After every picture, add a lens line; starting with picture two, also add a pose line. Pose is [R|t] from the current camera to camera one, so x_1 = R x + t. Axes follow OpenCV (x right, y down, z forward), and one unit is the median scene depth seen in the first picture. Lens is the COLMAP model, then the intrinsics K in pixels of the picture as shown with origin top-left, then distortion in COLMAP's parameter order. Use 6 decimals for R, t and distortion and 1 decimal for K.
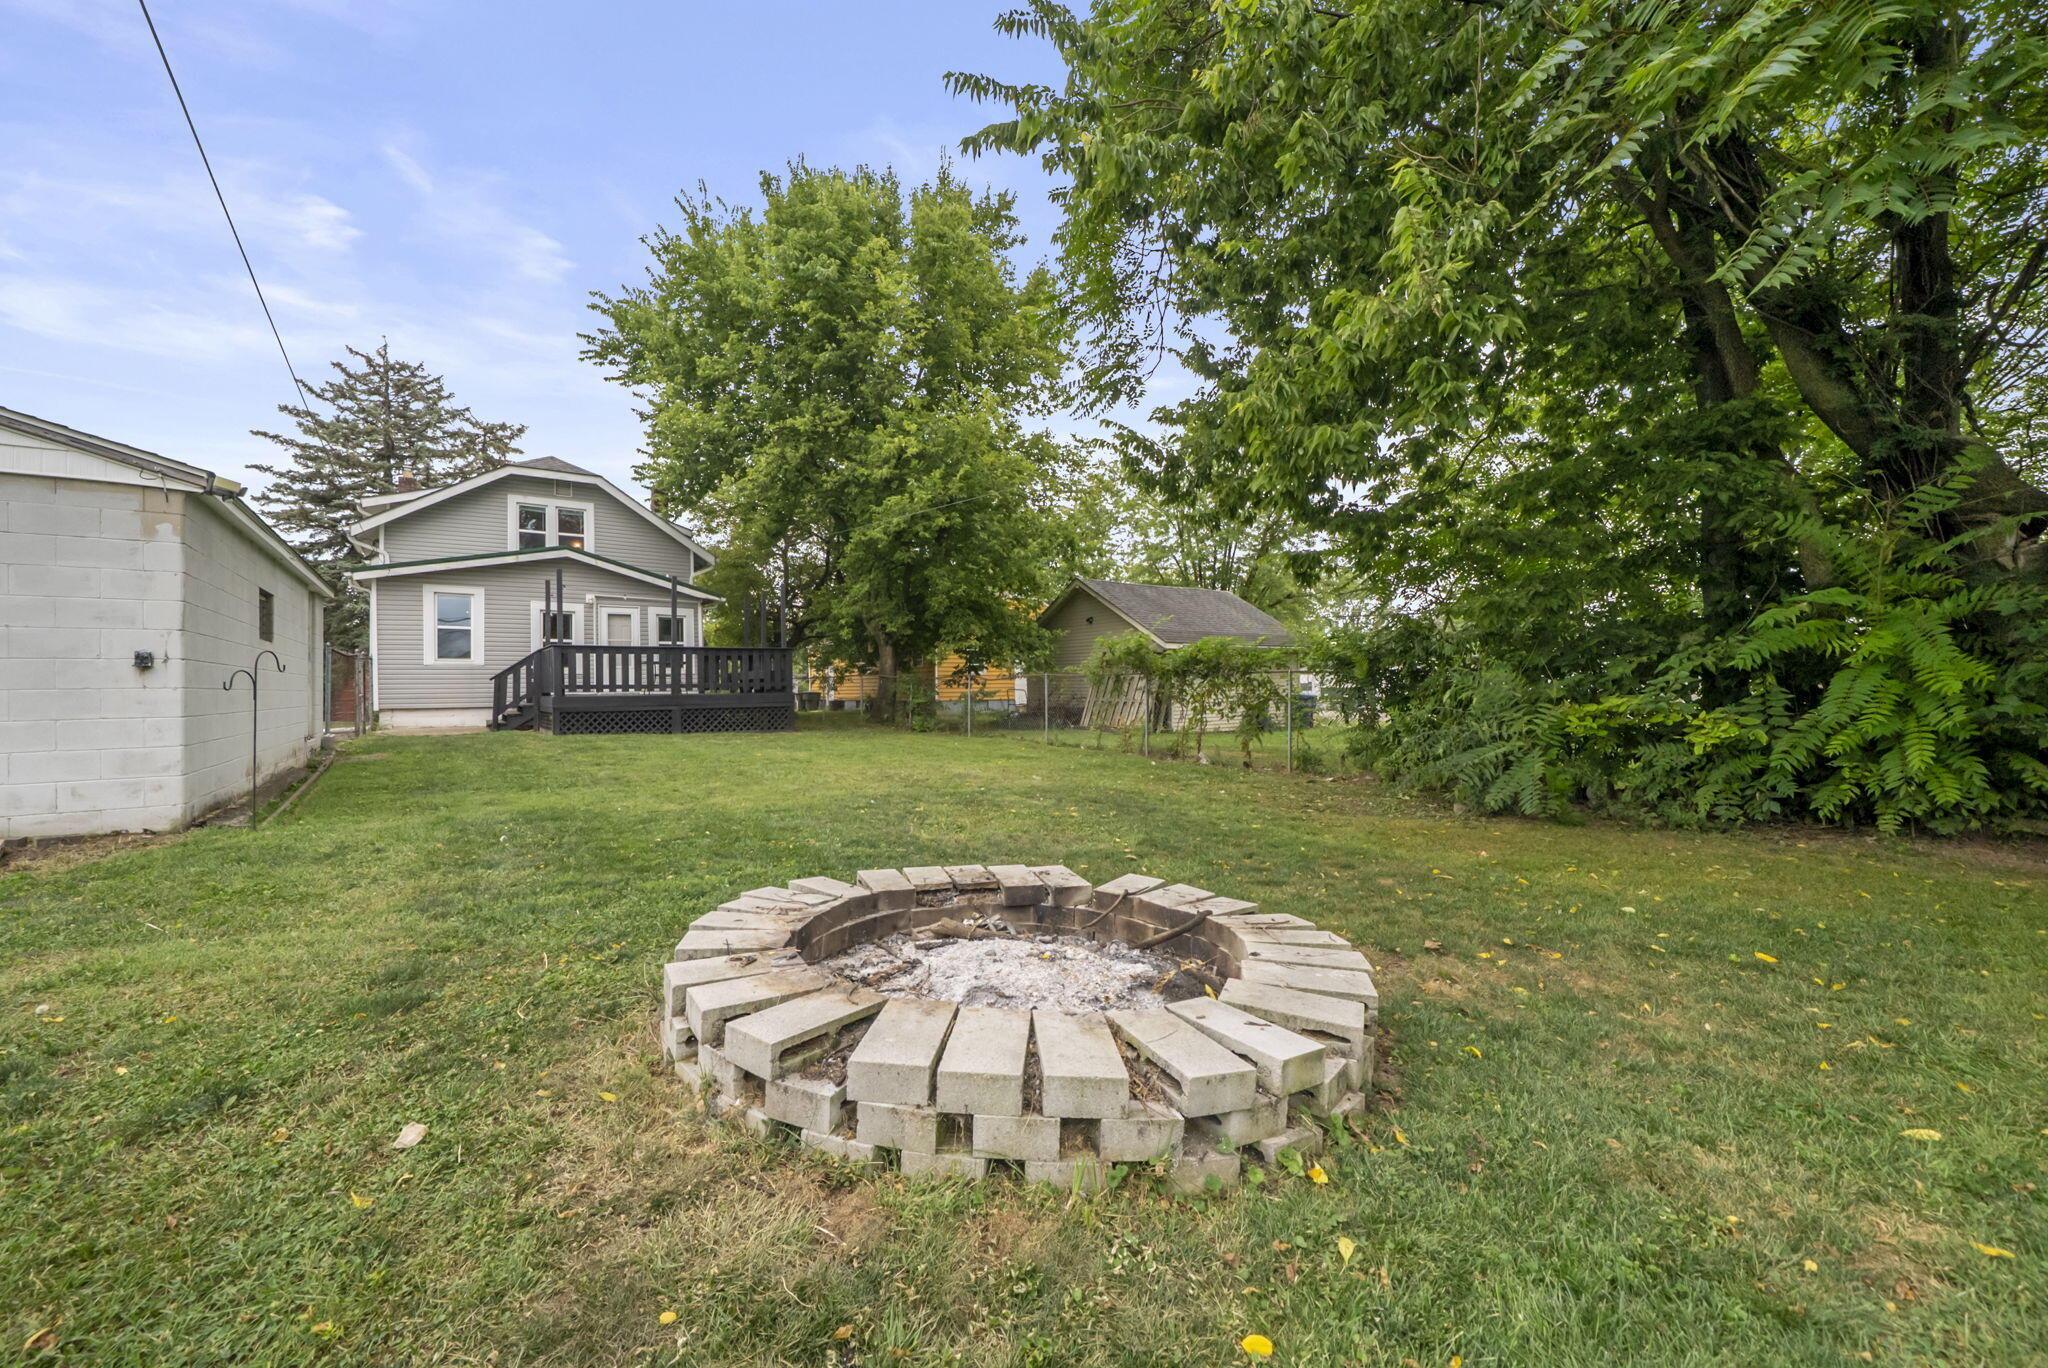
lens RADIAL K [[793.5, 0, 1013.7], [0, 793.5, 684.3], [0, 0, 1]] dist [-0.001728, -0.000171]
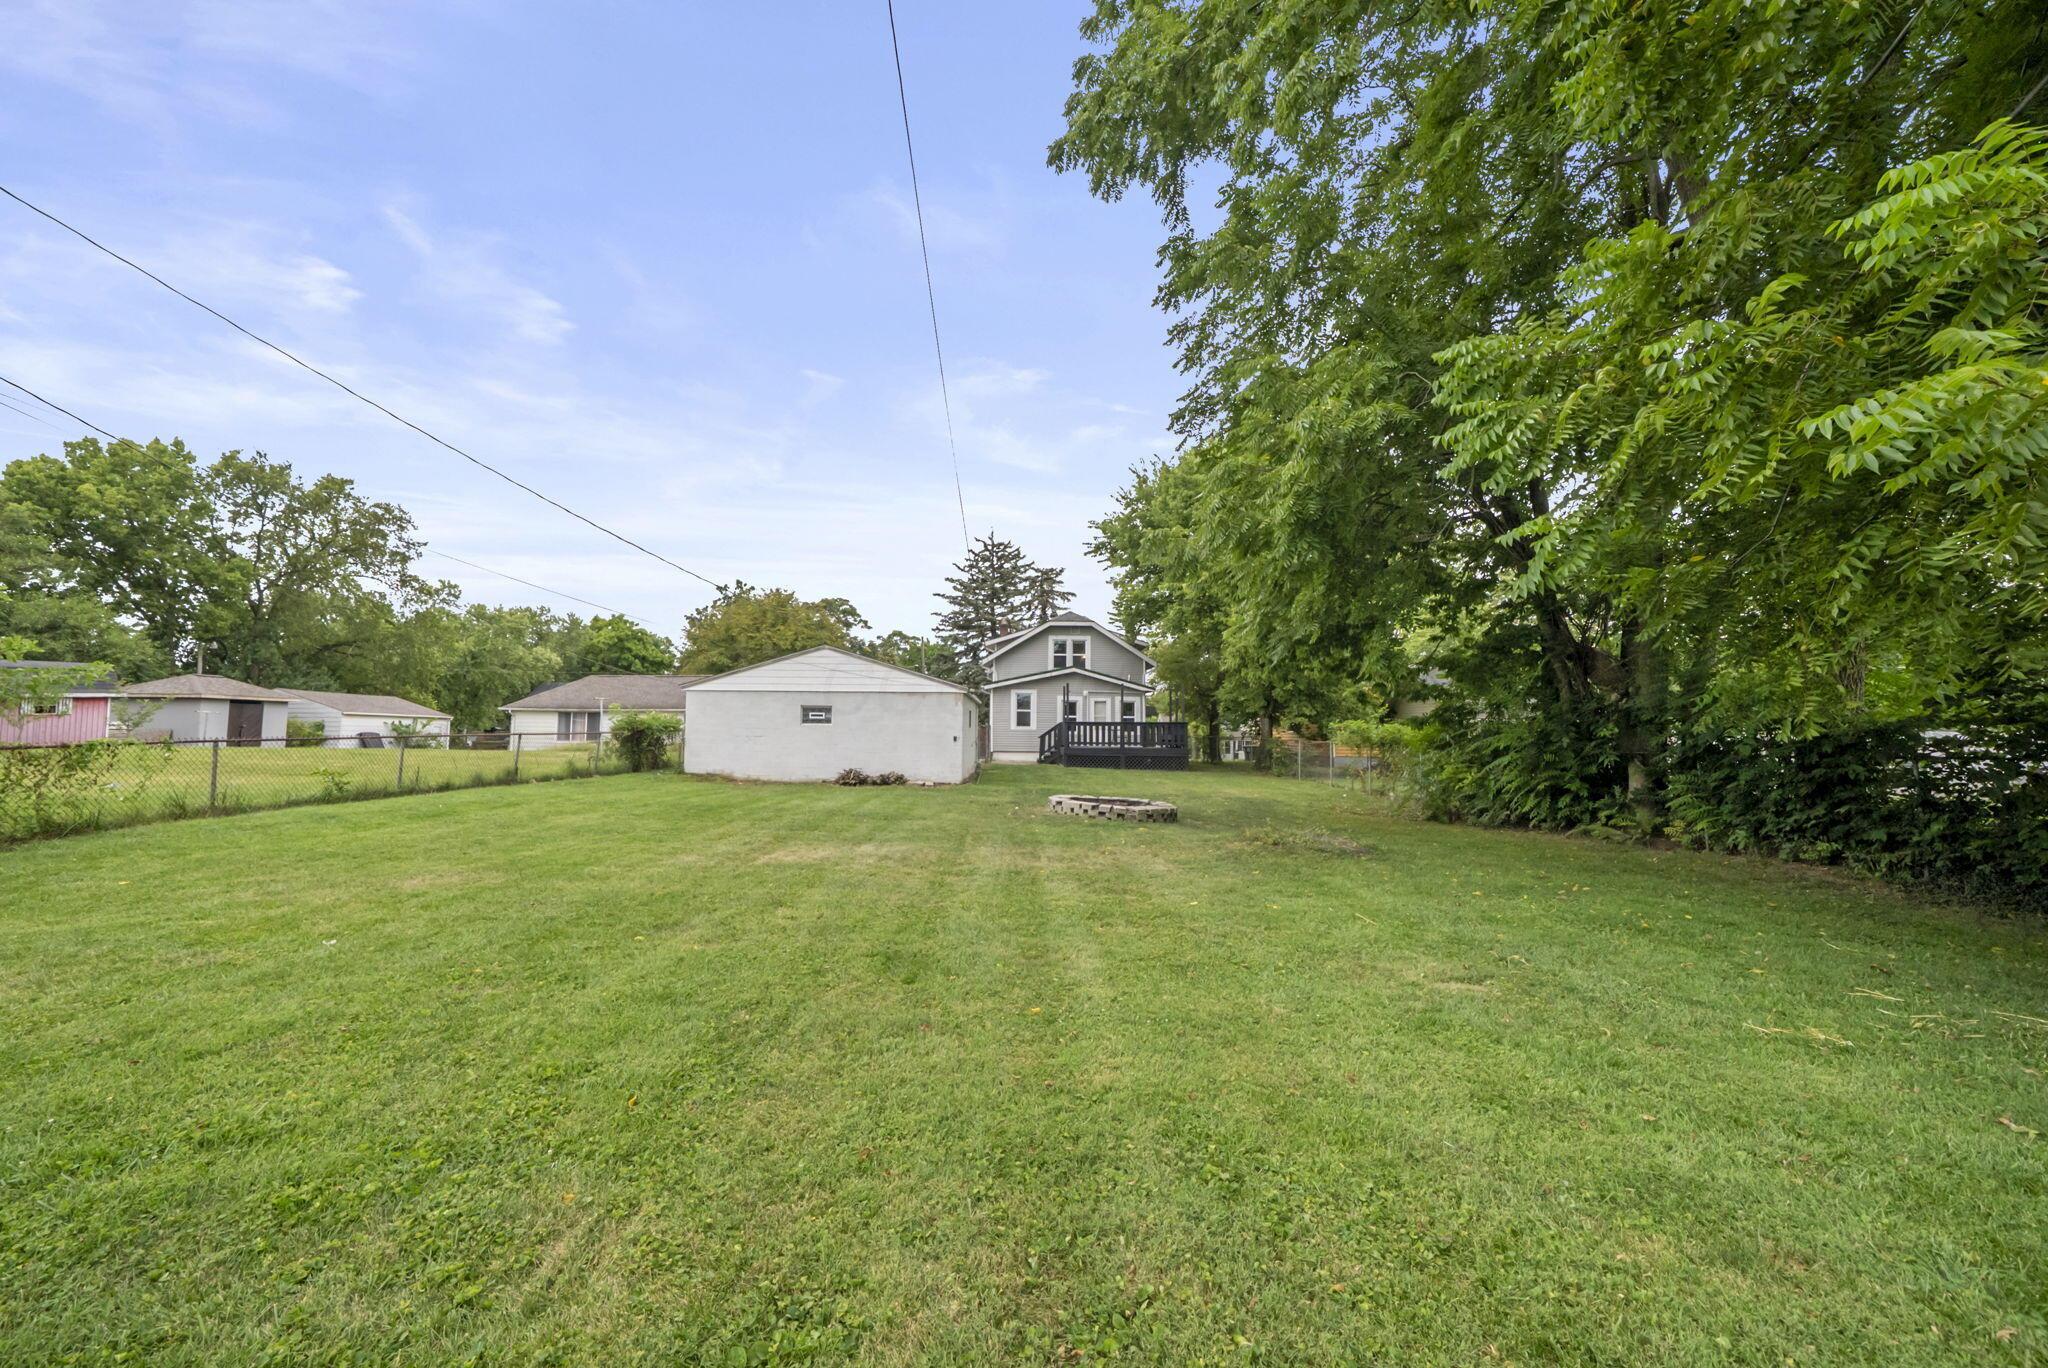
lens RADIAL K [[793.5, 0, 1013.7], [0, 793.5, 684.3], [0, 0, 1]] dist [-0.001728, -0.000171]
pose [[0.809810, -0.019271, -0.586376, 0.395999], [-0.017911, 0.998182, -0.057541, -0.020574], [0.586419, 0.057100, 0.807993, -0.562380]]
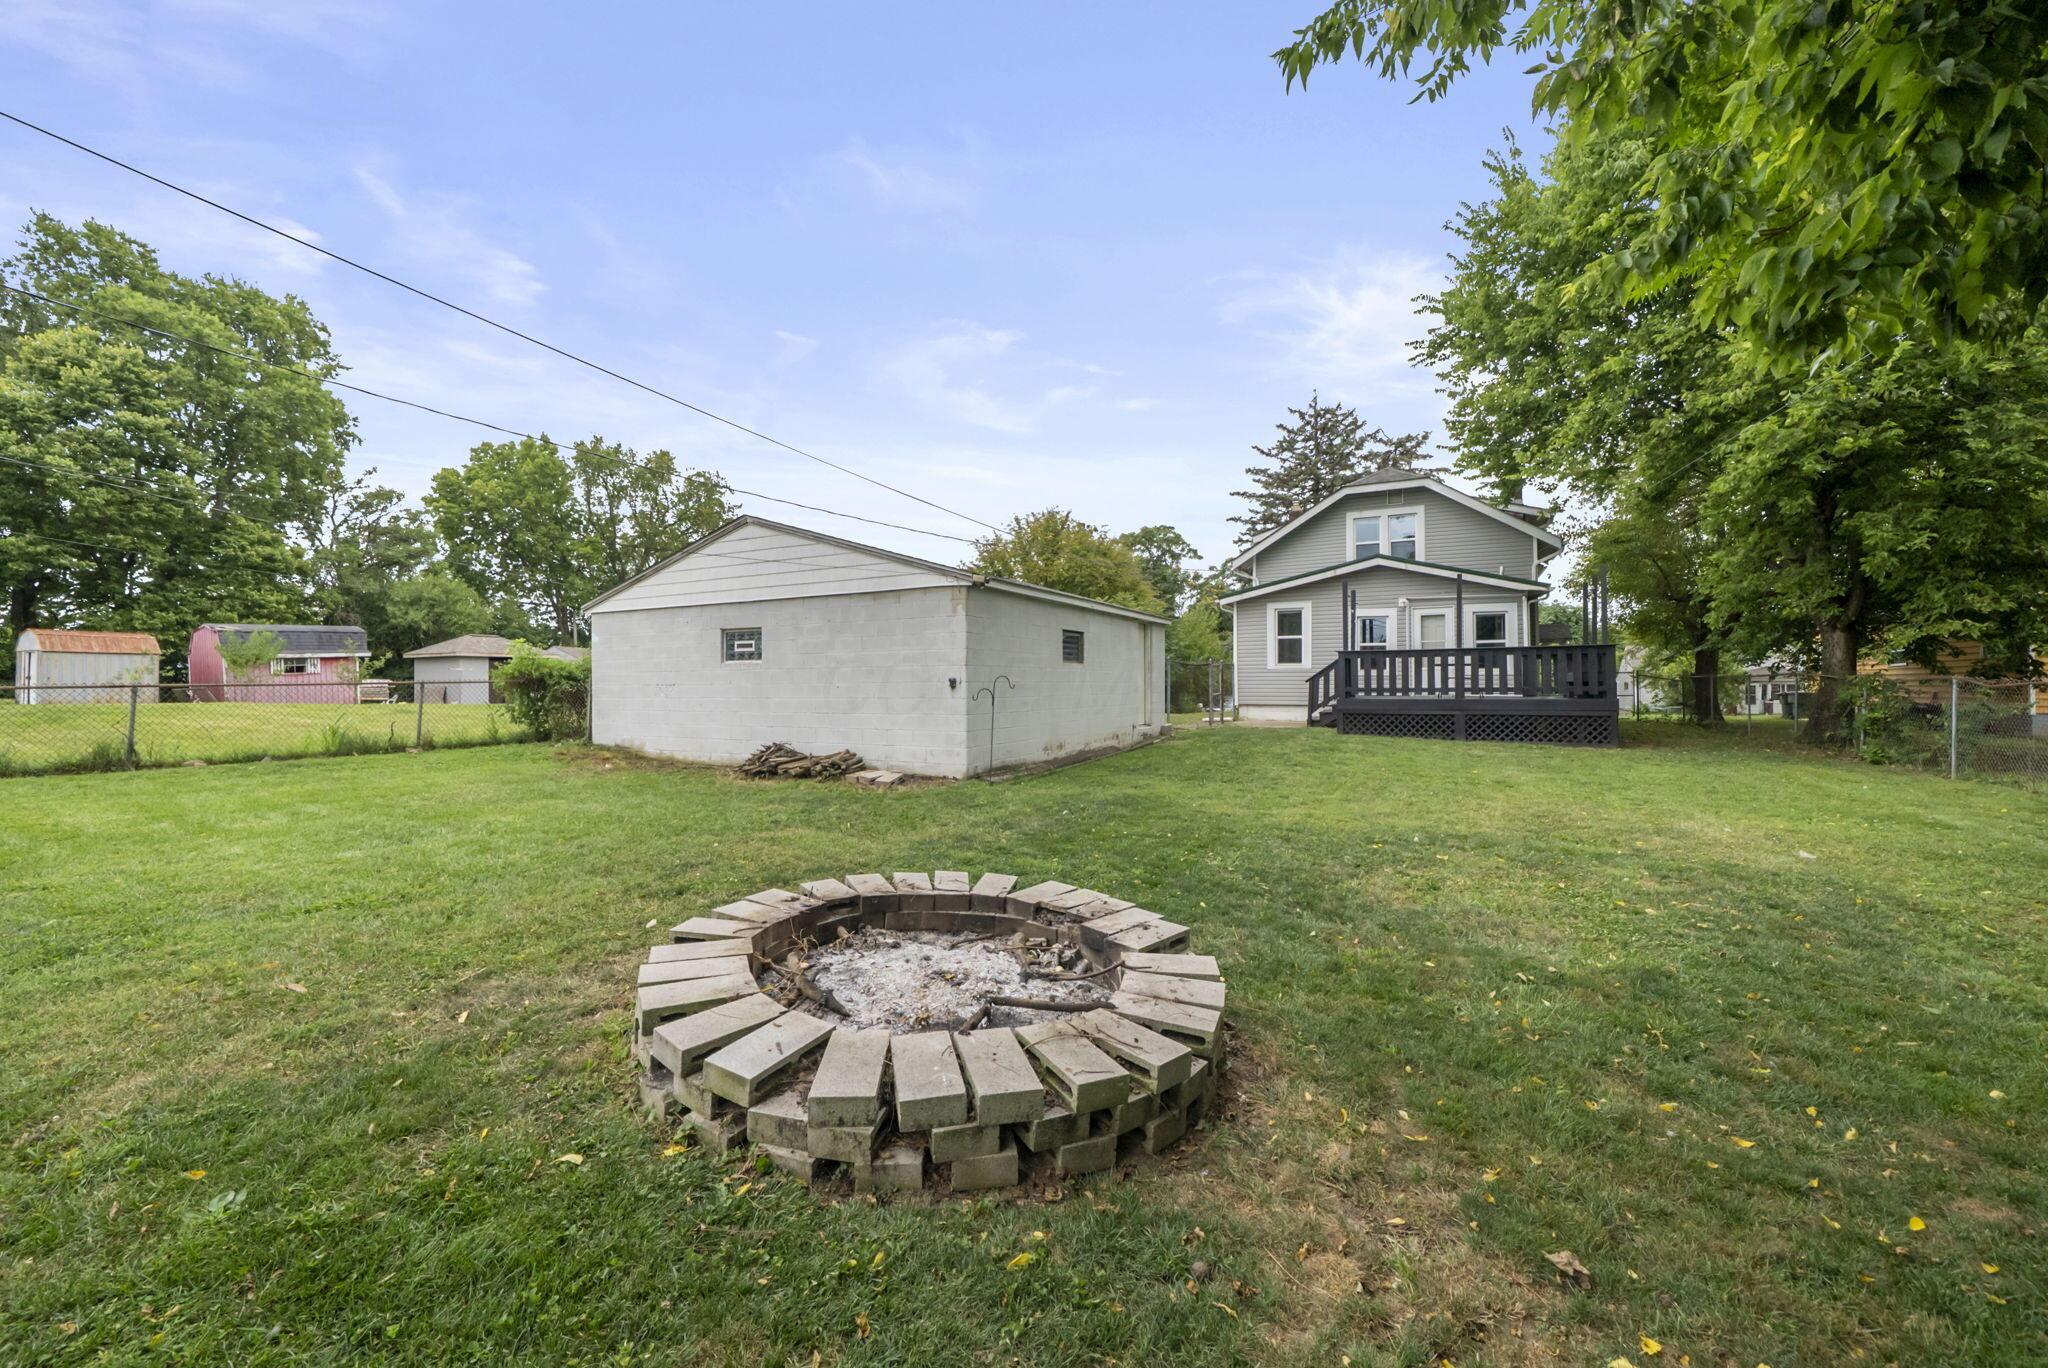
lens RADIAL K [[810.2, 0, 1007.4], [0, 810.2, 680.5], [0, 0, 1]] dist [-0.003876, -0.000556]
pose [[0.440123, 0.003918, -0.897929, 0.178261], [0.000321, 0.999990, 0.004520, -0.011757], [0.897937, -0.002277, 0.440117, 0.080169]]
